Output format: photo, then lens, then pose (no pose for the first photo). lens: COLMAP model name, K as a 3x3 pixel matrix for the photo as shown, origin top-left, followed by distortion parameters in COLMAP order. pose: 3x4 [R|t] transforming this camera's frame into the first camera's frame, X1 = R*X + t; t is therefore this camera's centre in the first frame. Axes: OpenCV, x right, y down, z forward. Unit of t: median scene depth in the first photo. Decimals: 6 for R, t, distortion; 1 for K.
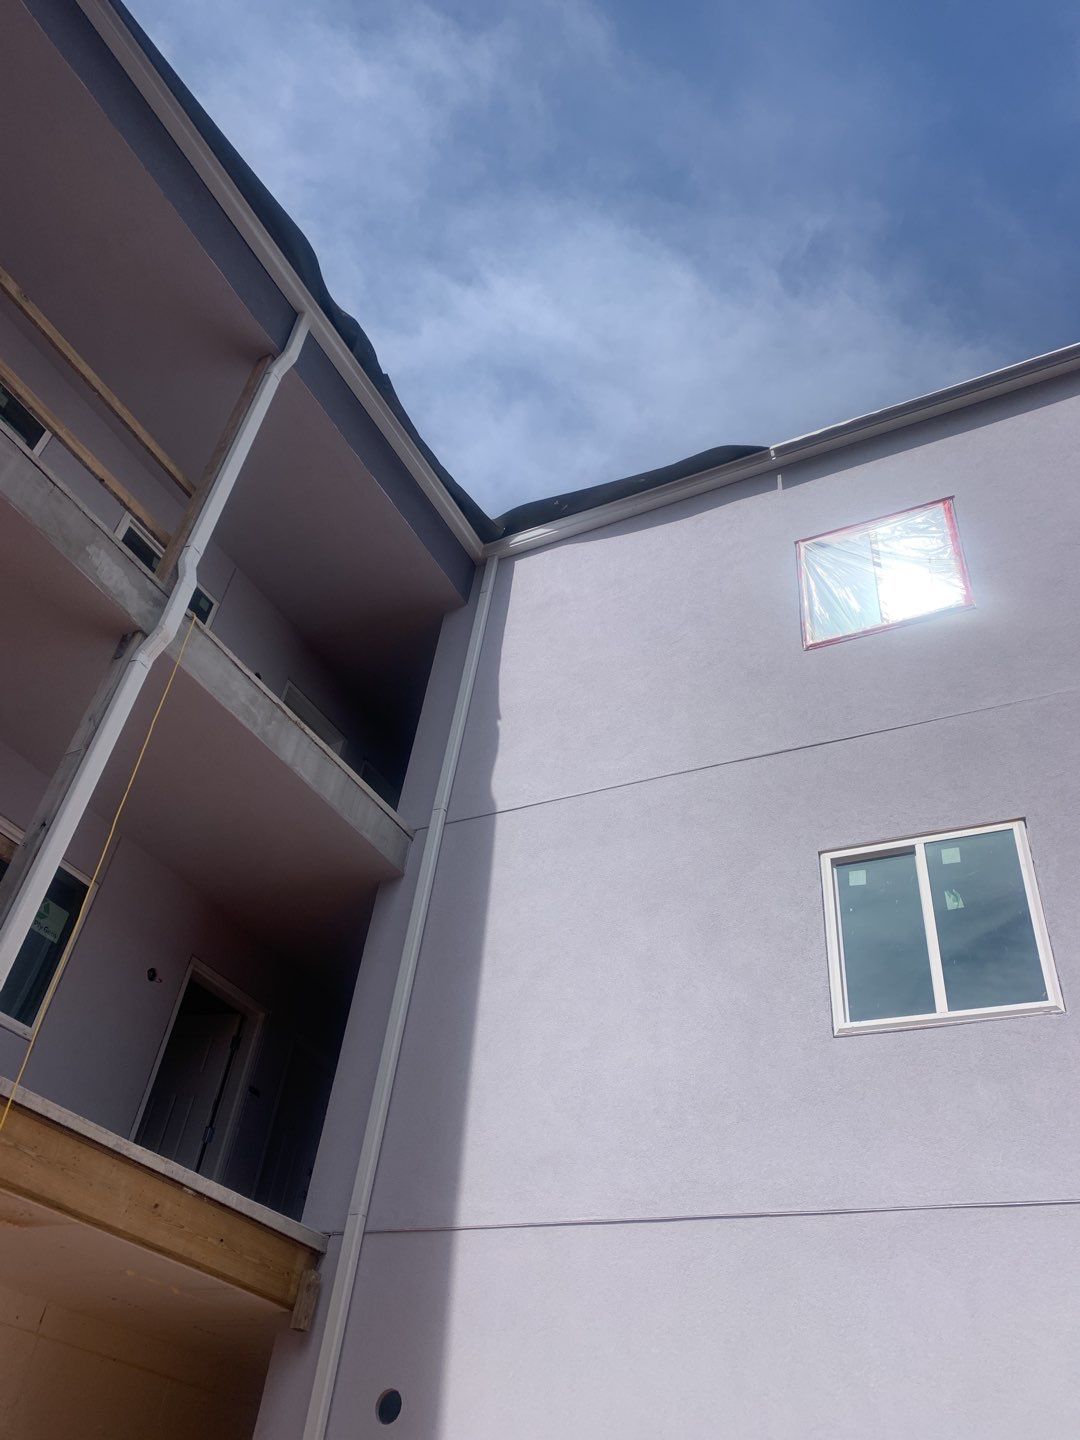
lens RADIAL K [[1098.6, 0, 560.2], [0, 1098.6, 722.0], [0, 0, 1]] dist [0.038824, -0.037399]
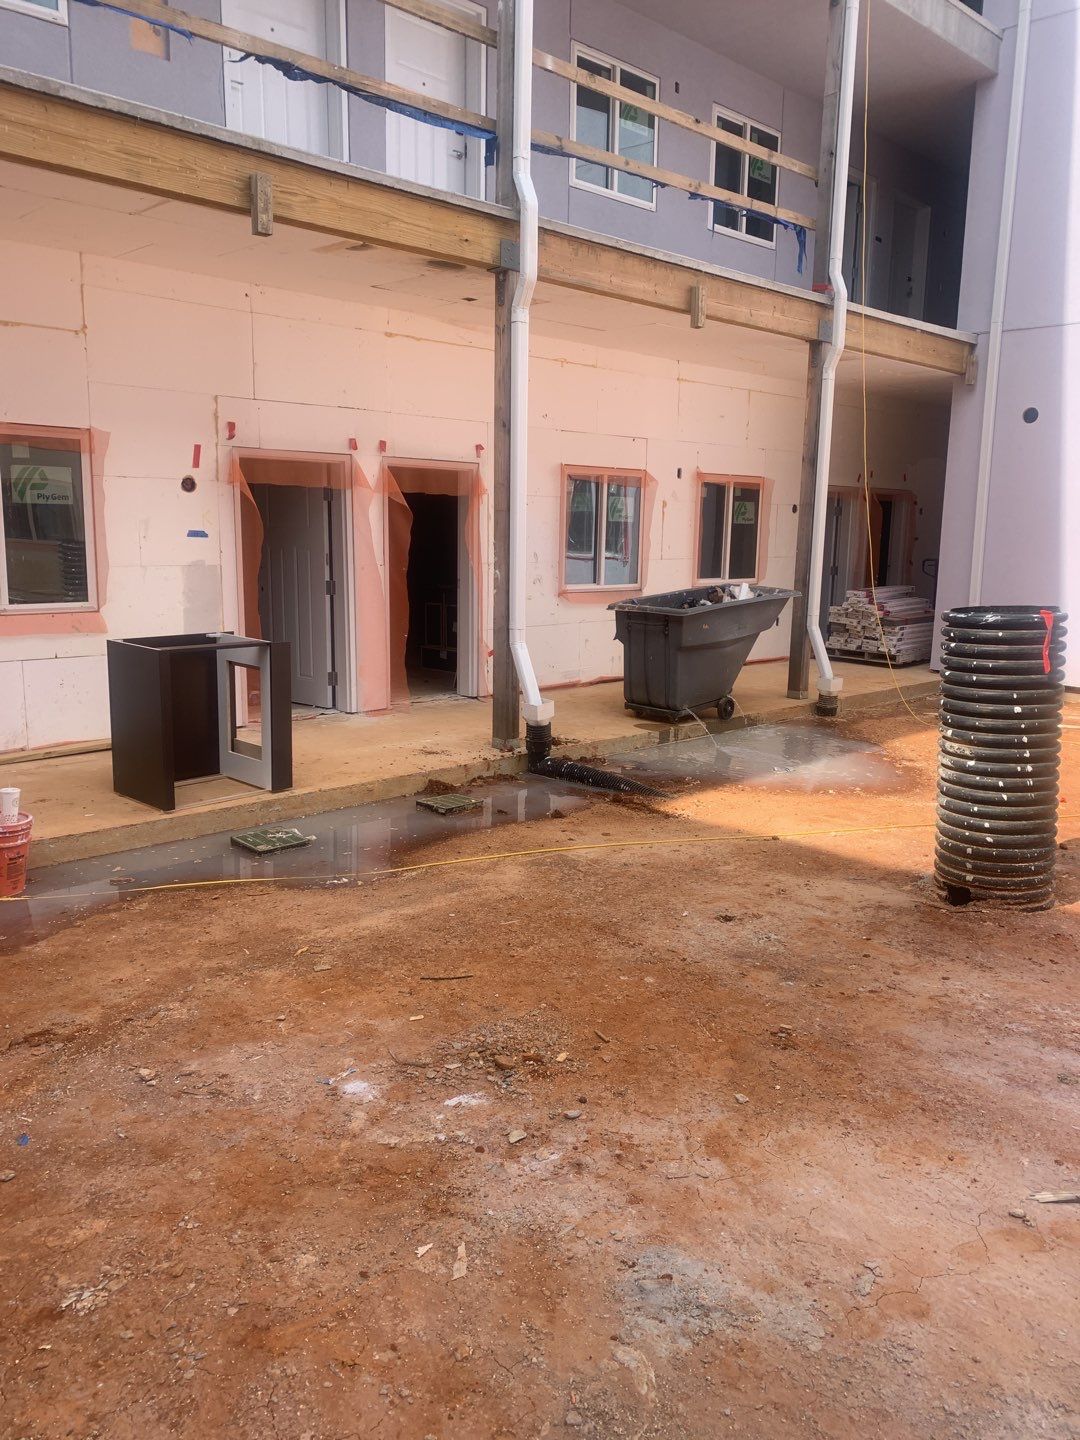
lens RADIAL K [[1098.6, 0, 554.4], [0, 1098.6, 715.3], [0, 0, 1]] dist [0.038824, -0.037399]
pose [[0.935784, -0.006239, -0.352520, -0.228053], [0.269802, 0.656325, 0.704588, -0.564142], [0.226972, -0.754452, 0.615862, -0.695145]]
